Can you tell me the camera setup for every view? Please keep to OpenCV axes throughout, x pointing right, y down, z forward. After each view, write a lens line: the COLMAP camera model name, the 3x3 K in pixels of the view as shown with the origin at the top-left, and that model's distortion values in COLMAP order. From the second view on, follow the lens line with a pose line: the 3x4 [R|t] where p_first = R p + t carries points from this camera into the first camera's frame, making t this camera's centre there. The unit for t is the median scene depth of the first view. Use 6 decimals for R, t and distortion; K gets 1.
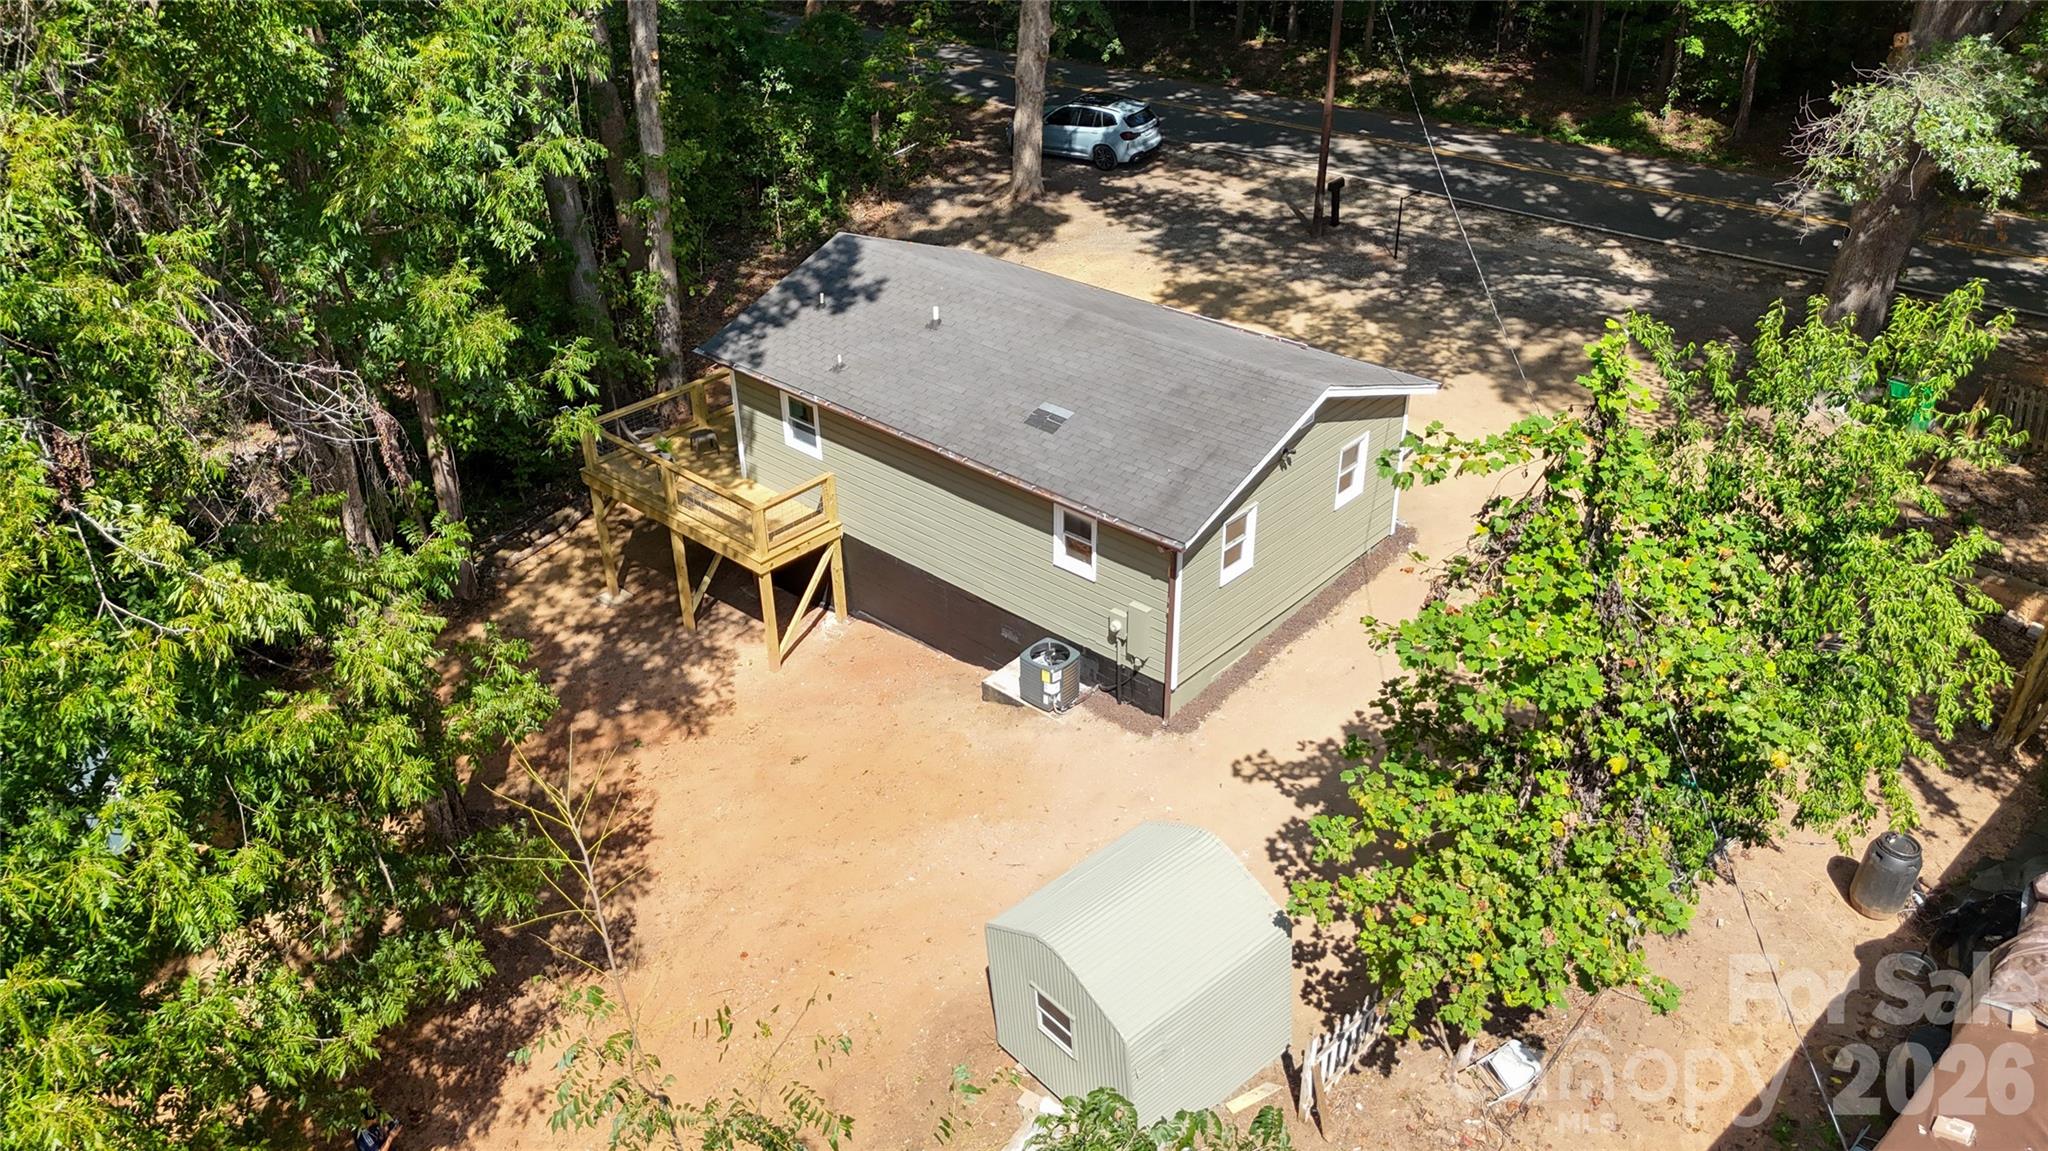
lens RADIAL K [[1508.2, 0, 1022.7], [0, 1508.2, 572.0], [0, 0, 1]] dist [0.065136, -0.052031]
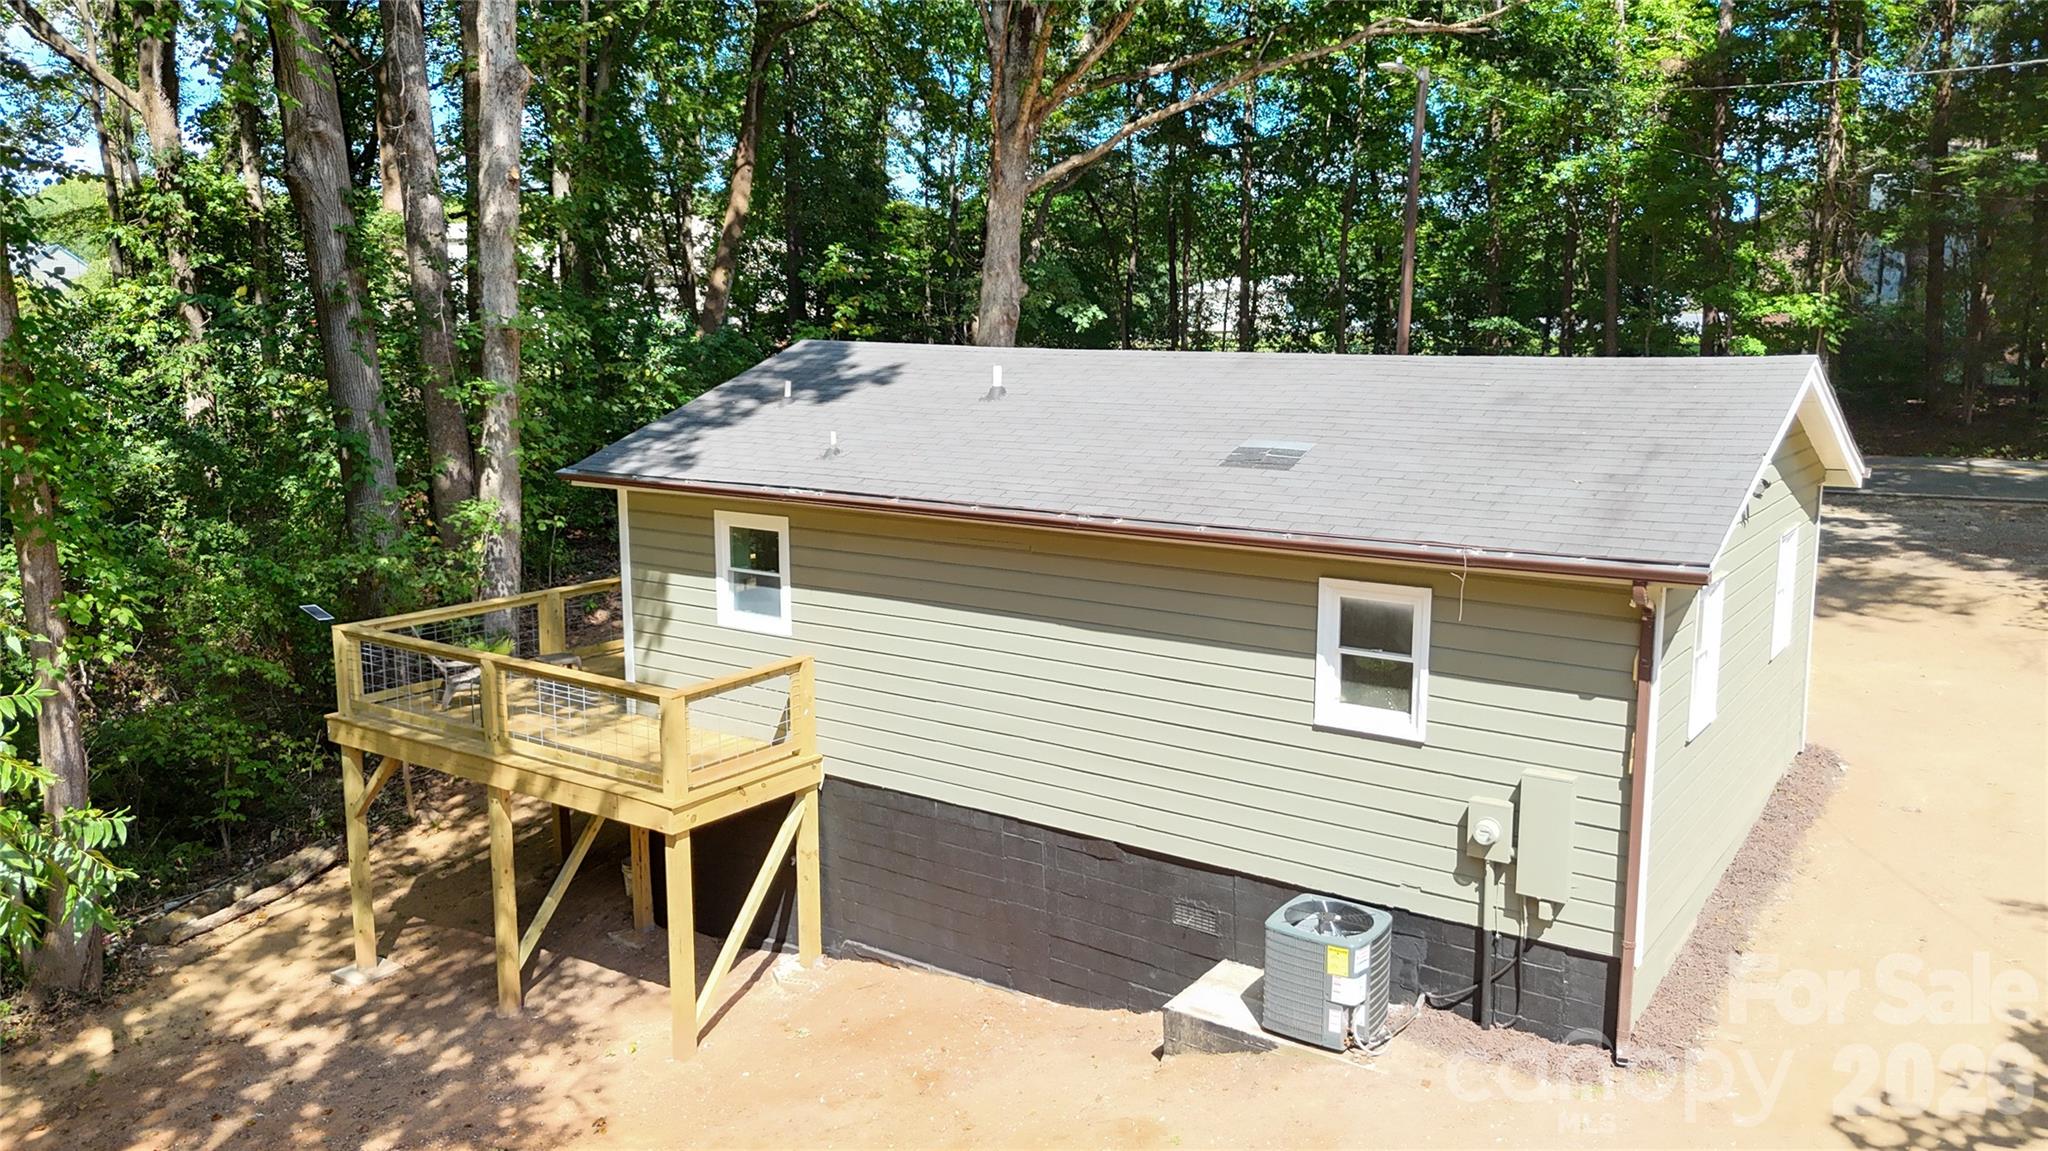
lens RADIAL K [[1508.2, 0, 1022.7], [0, 1508.2, 572.0], [0, 0, 1]] dist [0.065136, -0.052031]
pose [[0.992467, -0.027459, 0.119397, -0.108012], [0.064493, 0.945694, -0.318596, 0.079912], [-0.104164, 0.323896, 0.940341, 0.443057]]
